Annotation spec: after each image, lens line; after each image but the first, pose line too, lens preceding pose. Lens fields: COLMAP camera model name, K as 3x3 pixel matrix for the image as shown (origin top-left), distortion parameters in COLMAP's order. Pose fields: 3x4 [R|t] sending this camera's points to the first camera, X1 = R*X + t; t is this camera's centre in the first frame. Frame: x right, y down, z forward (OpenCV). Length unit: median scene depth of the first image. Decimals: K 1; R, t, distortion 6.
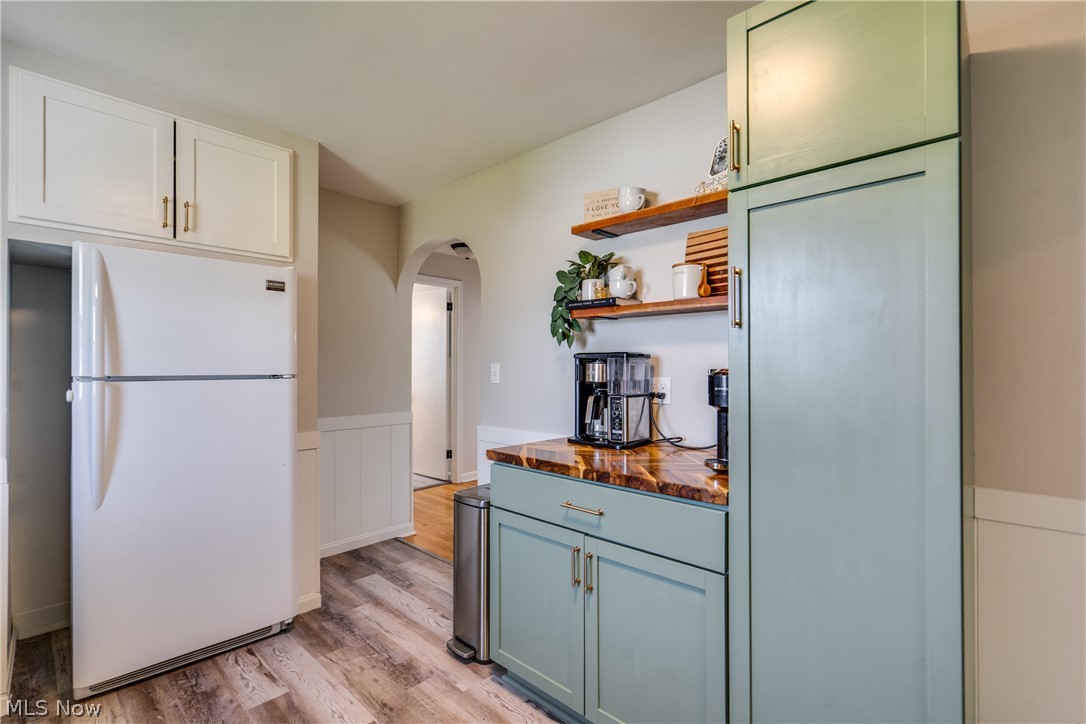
lens RADIAL K [[492.5, 0, 527.3], [0, 492.5, 365.1], [0, 0, 1]] dist [-0.005615, 0.002849]
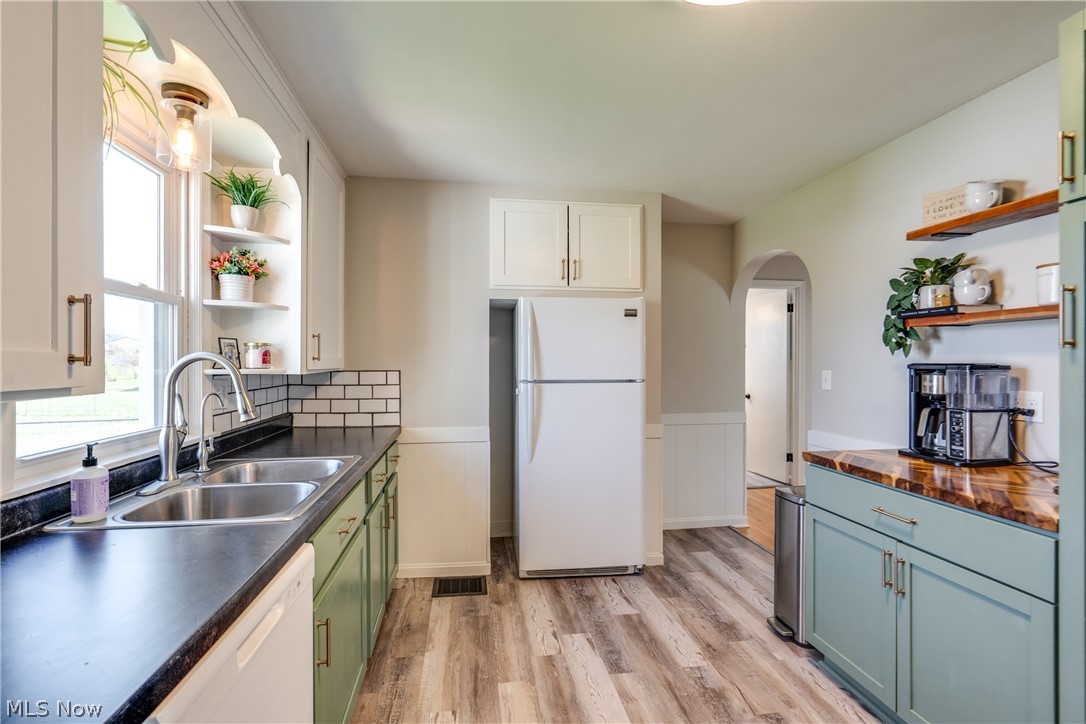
lens RADIAL K [[492.5, 0, 542.7], [0, 492.5, 365.8], [0, 0, 1]] dist [-0.005615, 0.002849]
pose [[0.797010, 0.002202, -0.603962, 0.111165], [0.002691, 0.999970, 0.007196, -0.029671], [0.603960, -0.007361, 0.796980, -0.221413]]
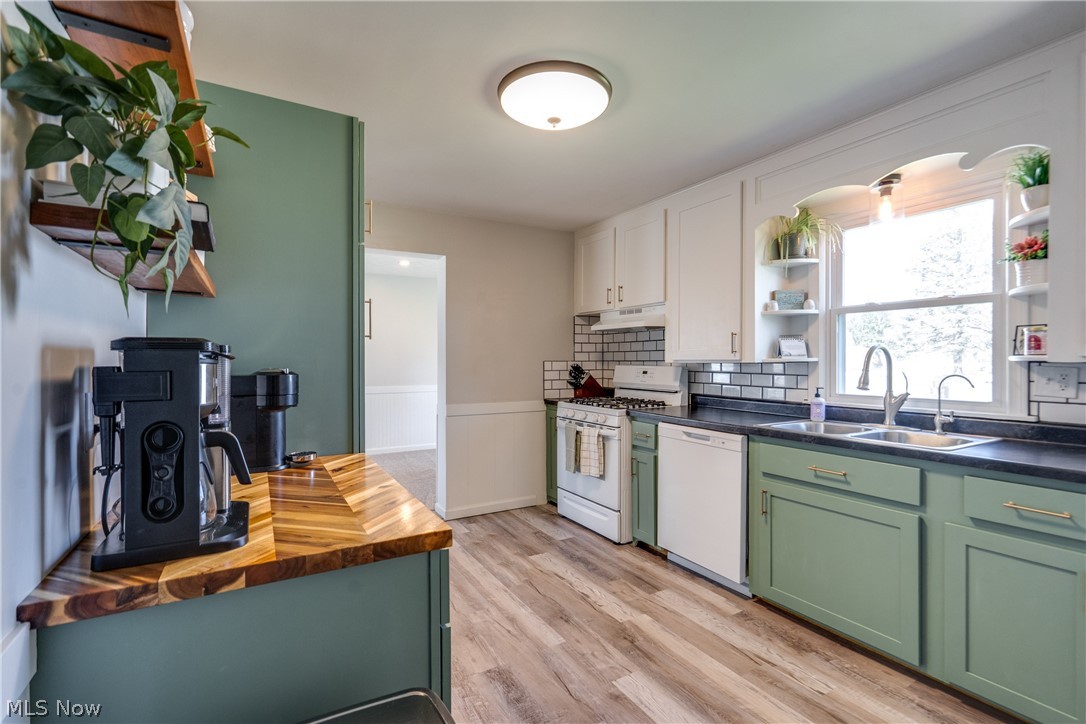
lens RADIAL K [[492.5, 0, 544.5], [0, 492.5, 362.0], [0, 0, 1]] dist [-0.005615, 0.002849]
pose [[-0.962281, -0.003374, 0.272035, -0.297328], [-0.002541, 0.999991, 0.003413, -0.006919], [-0.272044, 0.002593, -0.962281, 1.352876]]
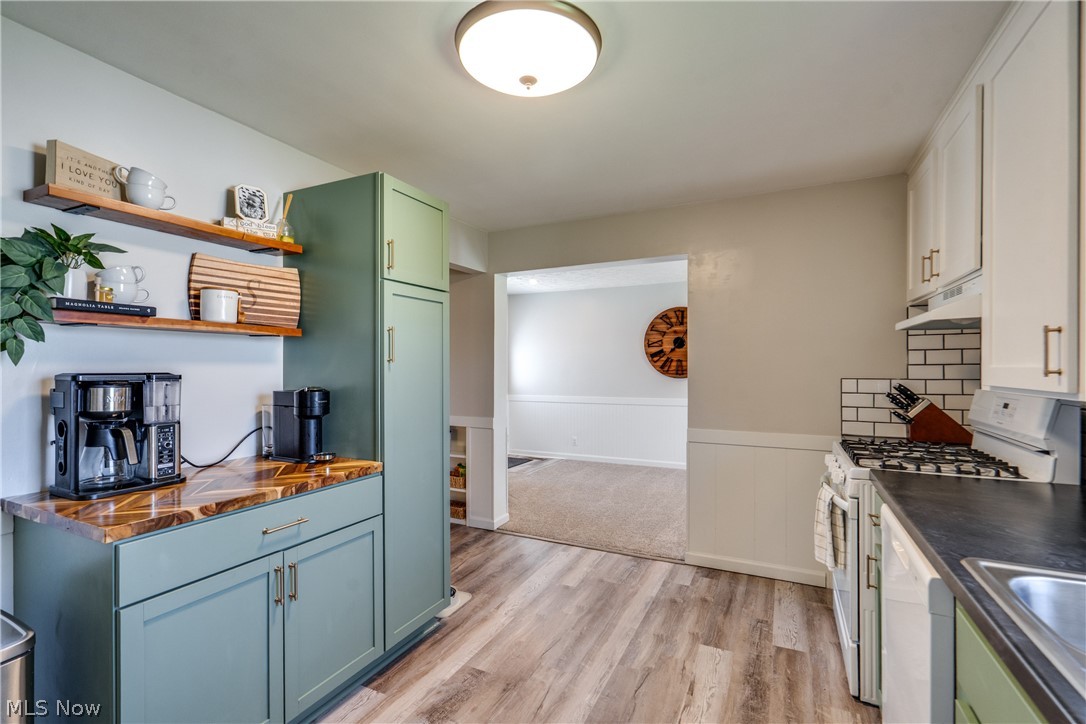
lens RADIAL K [[492.5, 0, 543.5], [0, 492.5, 362.4], [0, 0, 1]] dist [-0.005615, 0.002849]
pose [[-0.308617, 0.003543, 0.951180, -0.795673], [-0.002846, 0.999985, -0.004649, -0.040115], [-0.951182, -0.004142, -0.308602, 0.605677]]
